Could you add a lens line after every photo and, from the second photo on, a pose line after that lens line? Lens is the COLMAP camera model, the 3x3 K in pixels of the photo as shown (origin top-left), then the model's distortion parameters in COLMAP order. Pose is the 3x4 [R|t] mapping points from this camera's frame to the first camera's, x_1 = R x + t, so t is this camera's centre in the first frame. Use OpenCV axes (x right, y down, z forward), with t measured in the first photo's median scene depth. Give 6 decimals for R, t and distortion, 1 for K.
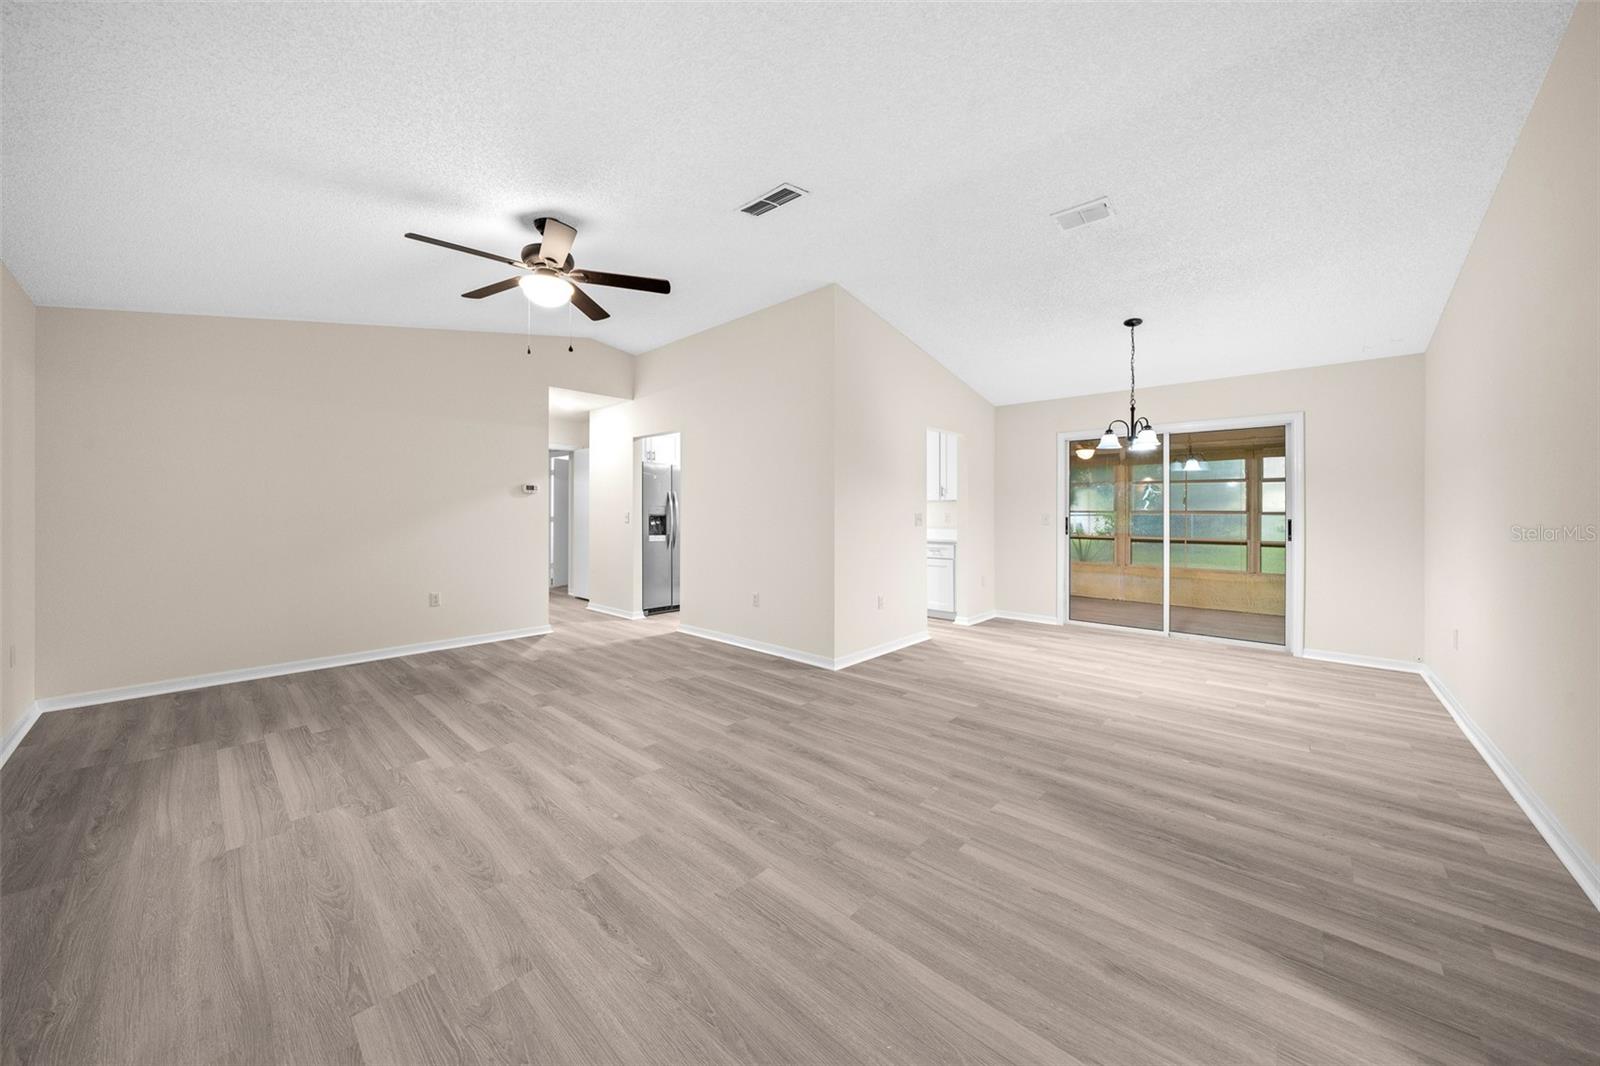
lens RADIAL K [[556.1, 0, 782.6], [0, 556.1, 511.7], [0, 0, 1]] dist [-0.006933, -0.000043]
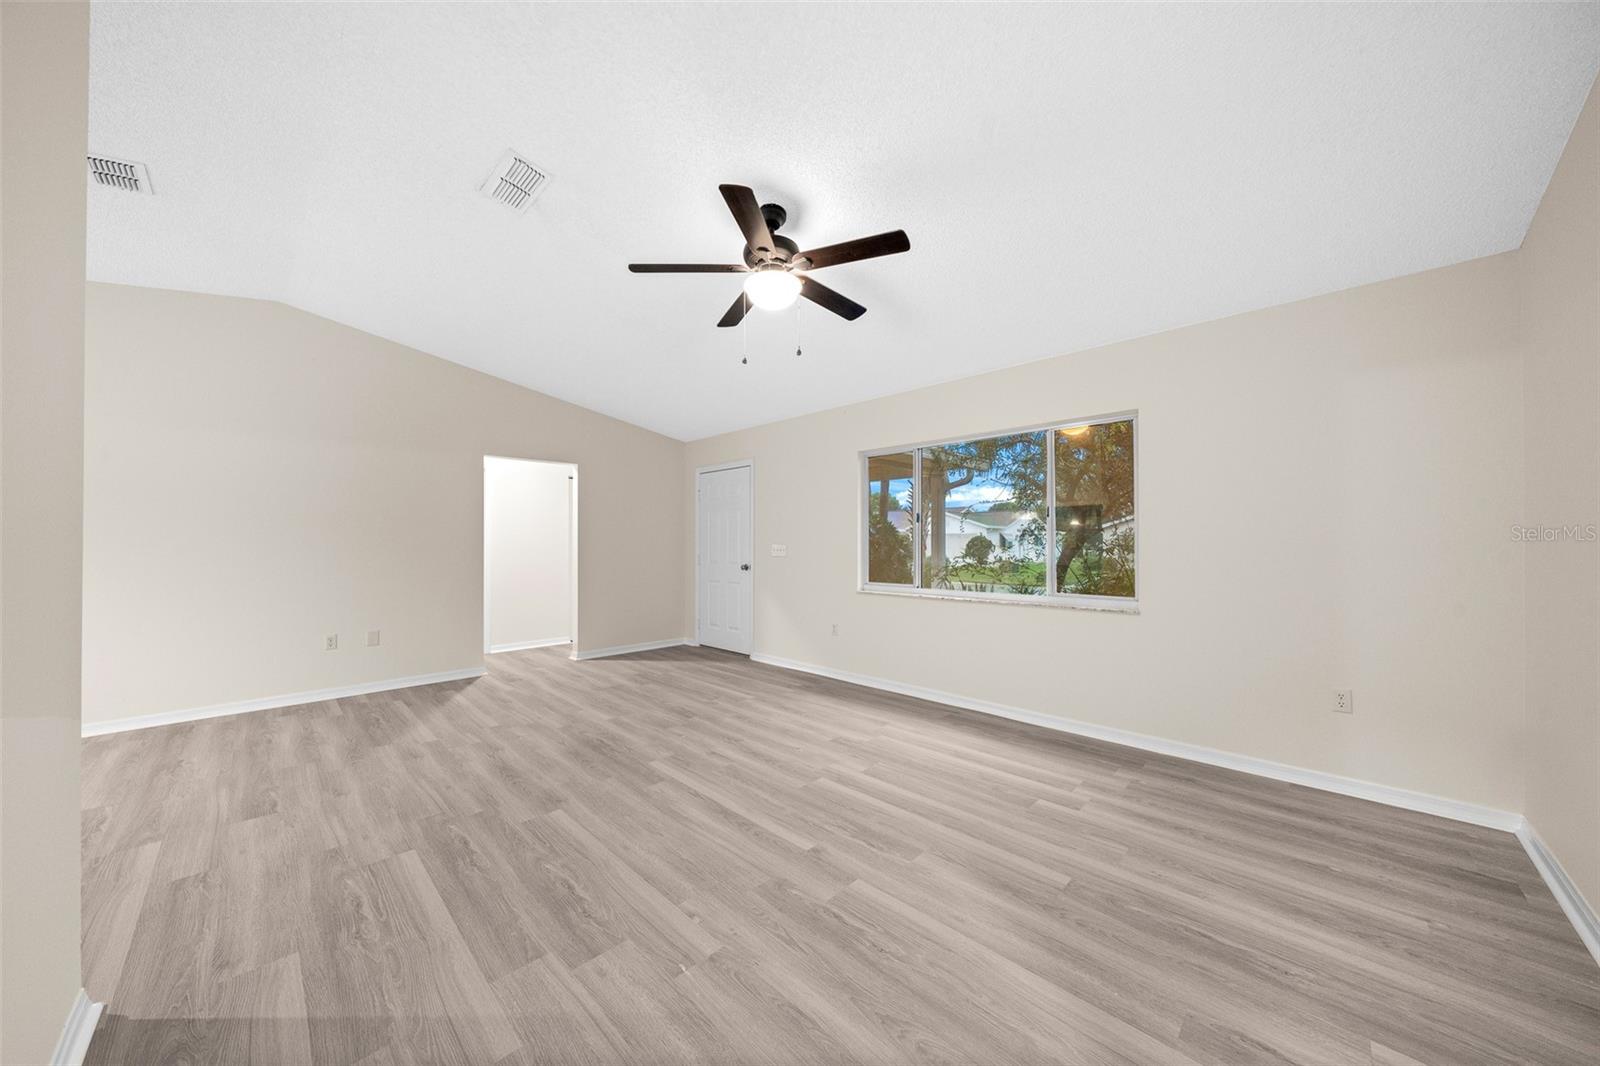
lens RADIAL K [[545.1, 0, 794.4], [0, 545.1, 543.7], [0, 0, 1]] dist [-0.006280, -0.000035]
pose [[-0.999531, -0.002108, 0.030548, -0.565079], [-0.002150, 0.999997, -0.001324, -0.000497], [-0.030545, -0.001389, -0.999532, 2.164323]]
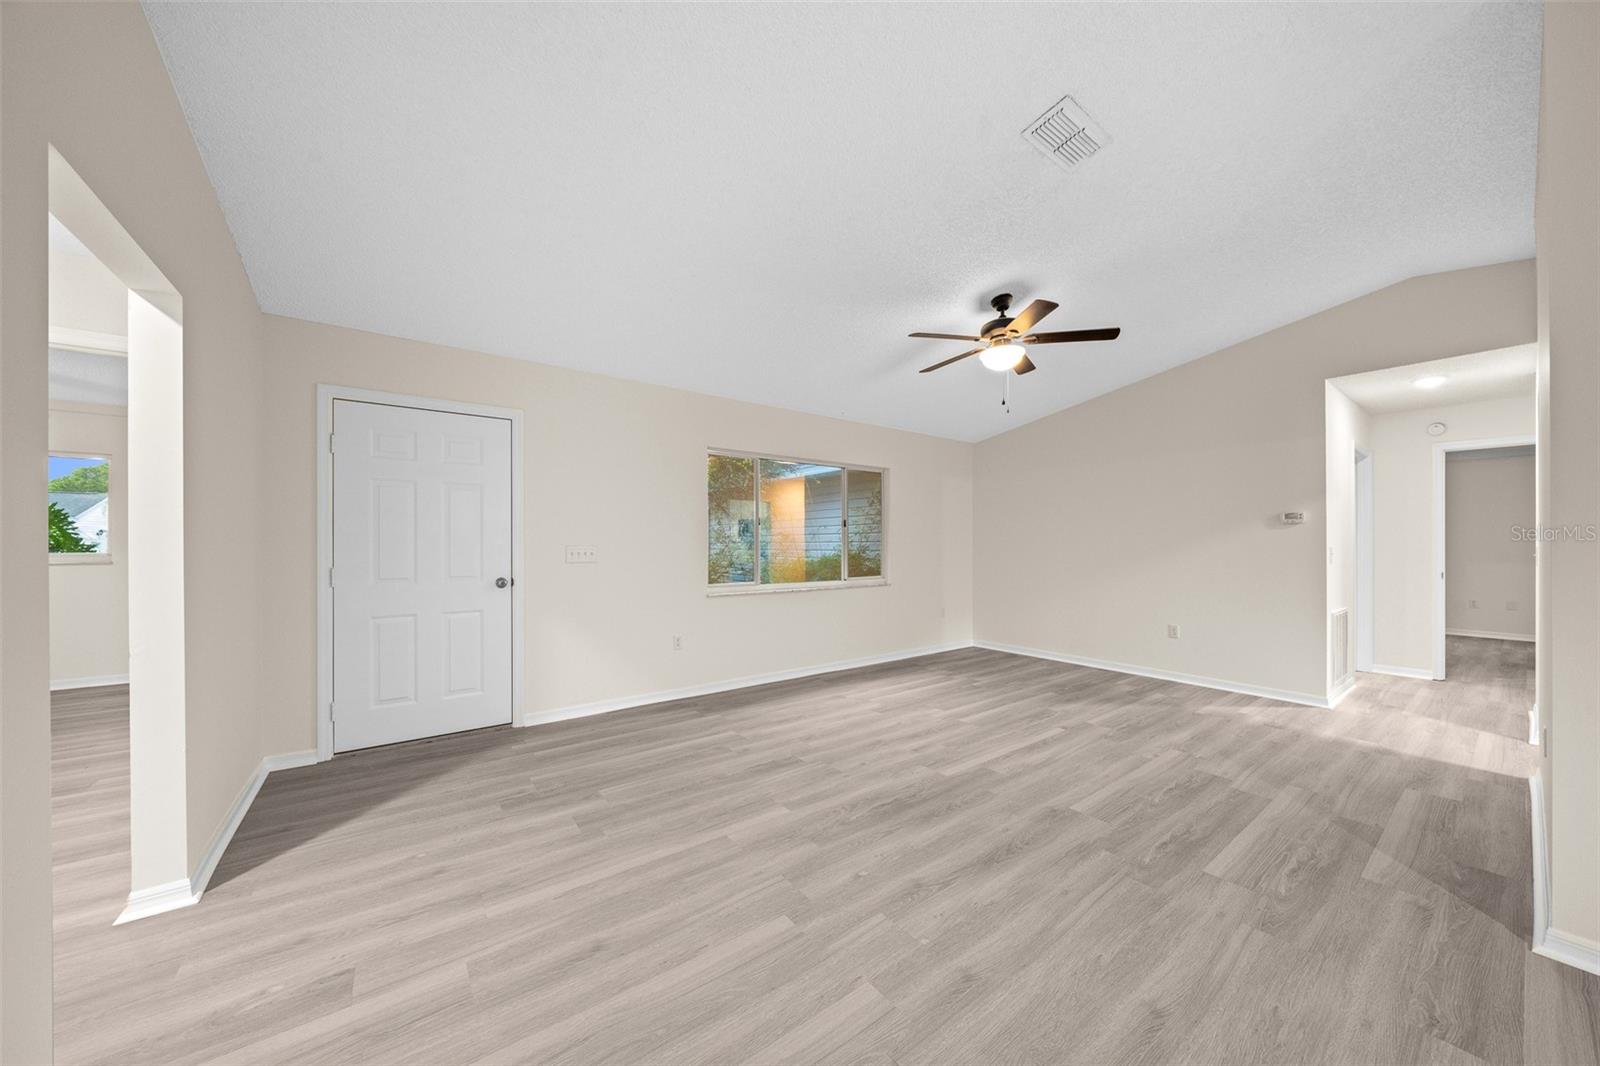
lens RADIAL K [[545.1, 0, 794.4], [0, 545.1, 543.7], [0, 0, 1]] dist [-0.006280, -0.000035]
pose [[-0.183070, -0.005168, -0.983086, 0.924983], [-0.000729, 0.999987, -0.005121, 0.001847], [0.983100, -0.000221, -0.183072, 0.910515]]
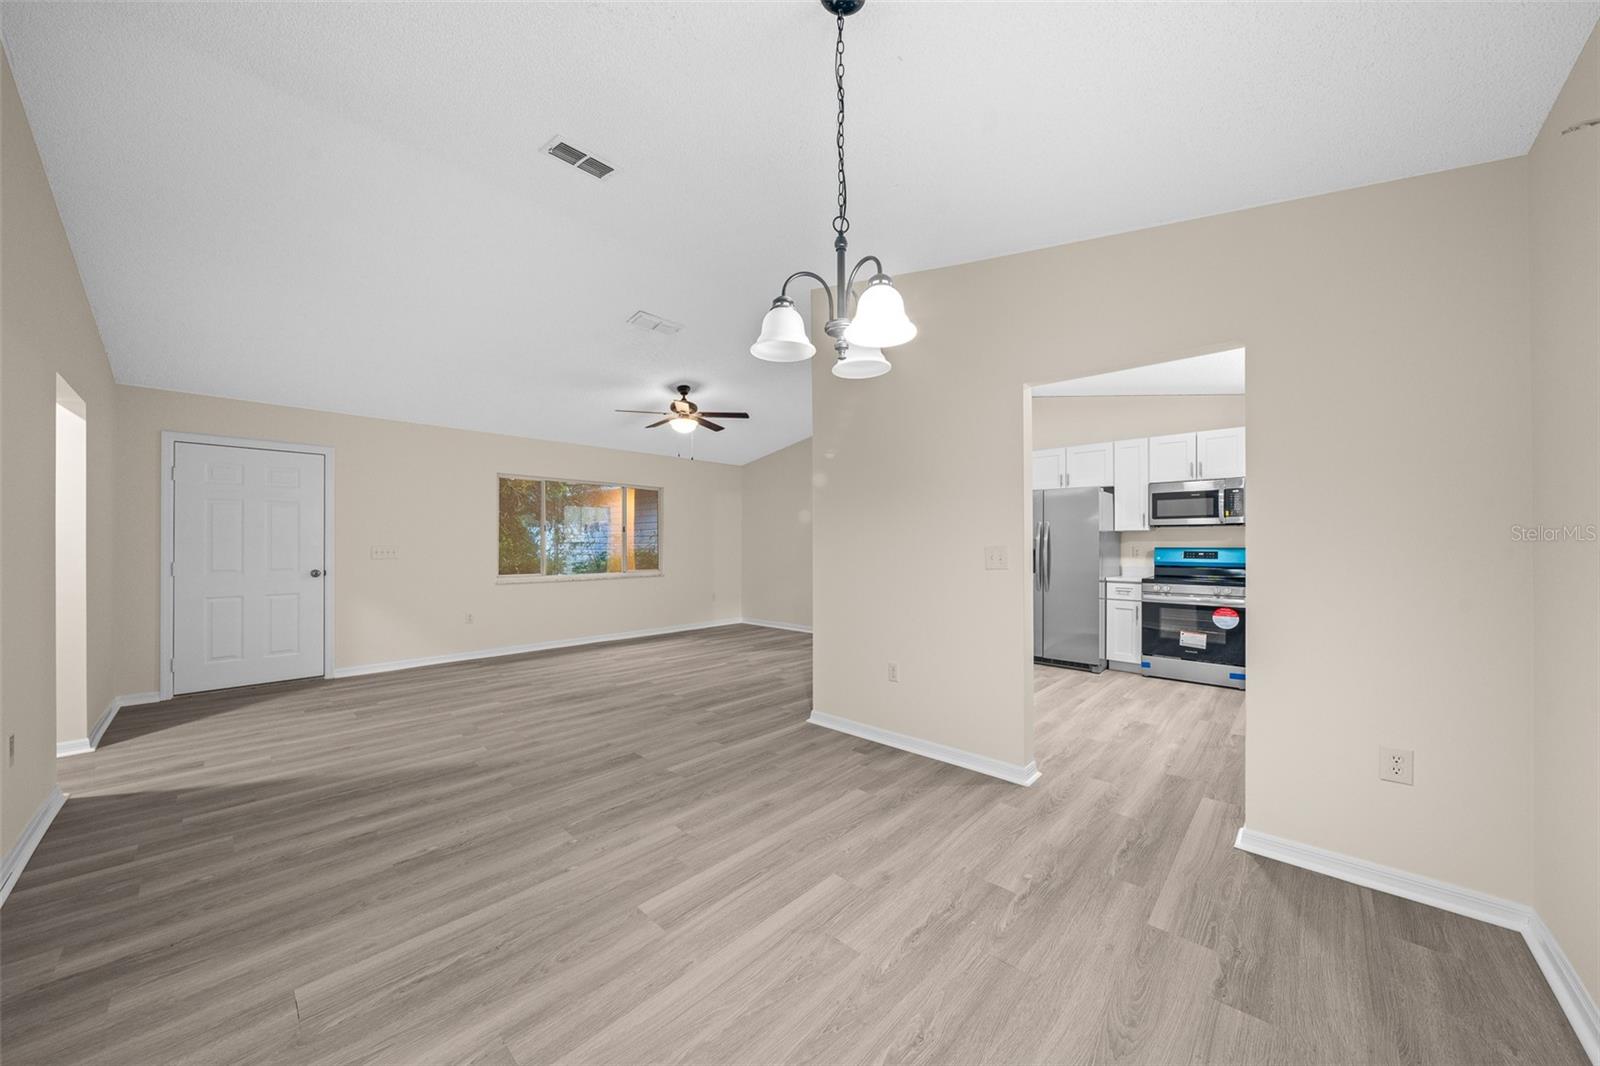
lens RADIAL K [[549.7, 0, 805.9], [0, 549.7, 540.7], [0, 0, 1]] dist [-0.006067, -0.000071]
pose [[0.006363, -0.011970, -0.999908, 1.625989], [0.001619, 0.999927, -0.011960, 0.005570], [0.999978, -0.001543, 0.006382, 1.627586]]
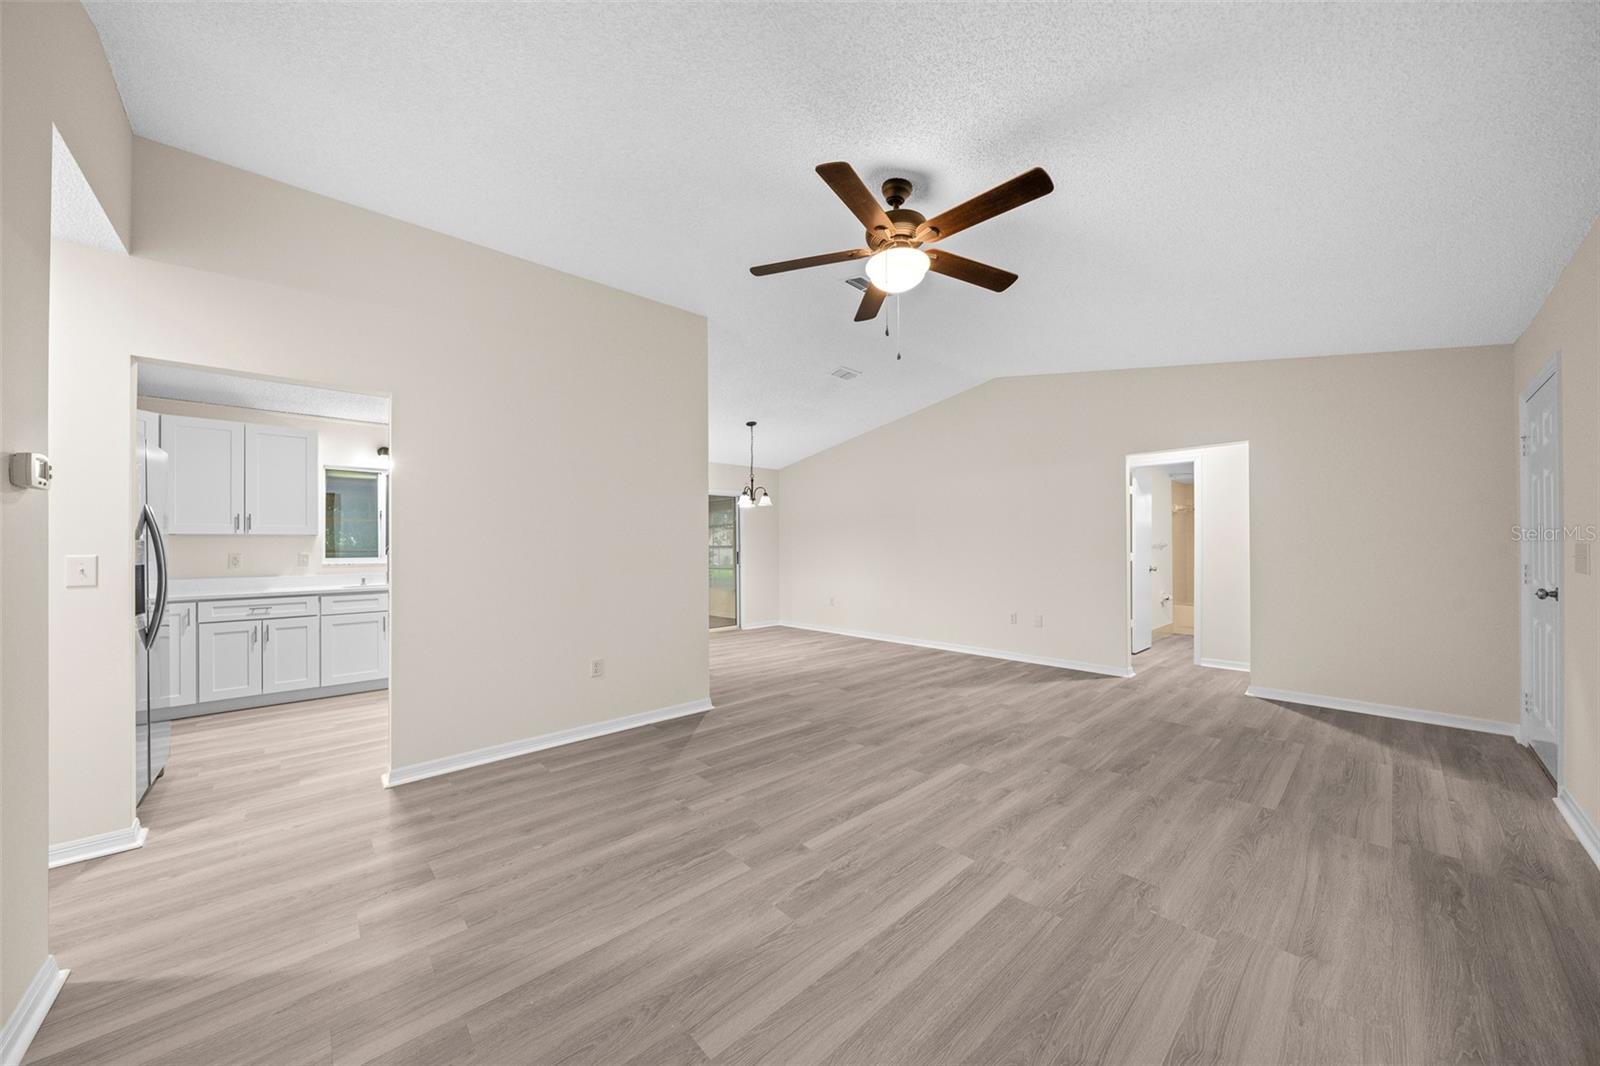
lens RADIAL K [[545.1, 0, 794.4], [0, 545.1, 543.7], [0, 0, 1]] dist [-0.006280, -0.000035]
pose [[0.080323, 0.002502, 0.996766, -1.420541], [0.006104, 0.999977, -0.003002, -0.007213], [-0.996750, 0.006325, 0.080306, 1.274273]]
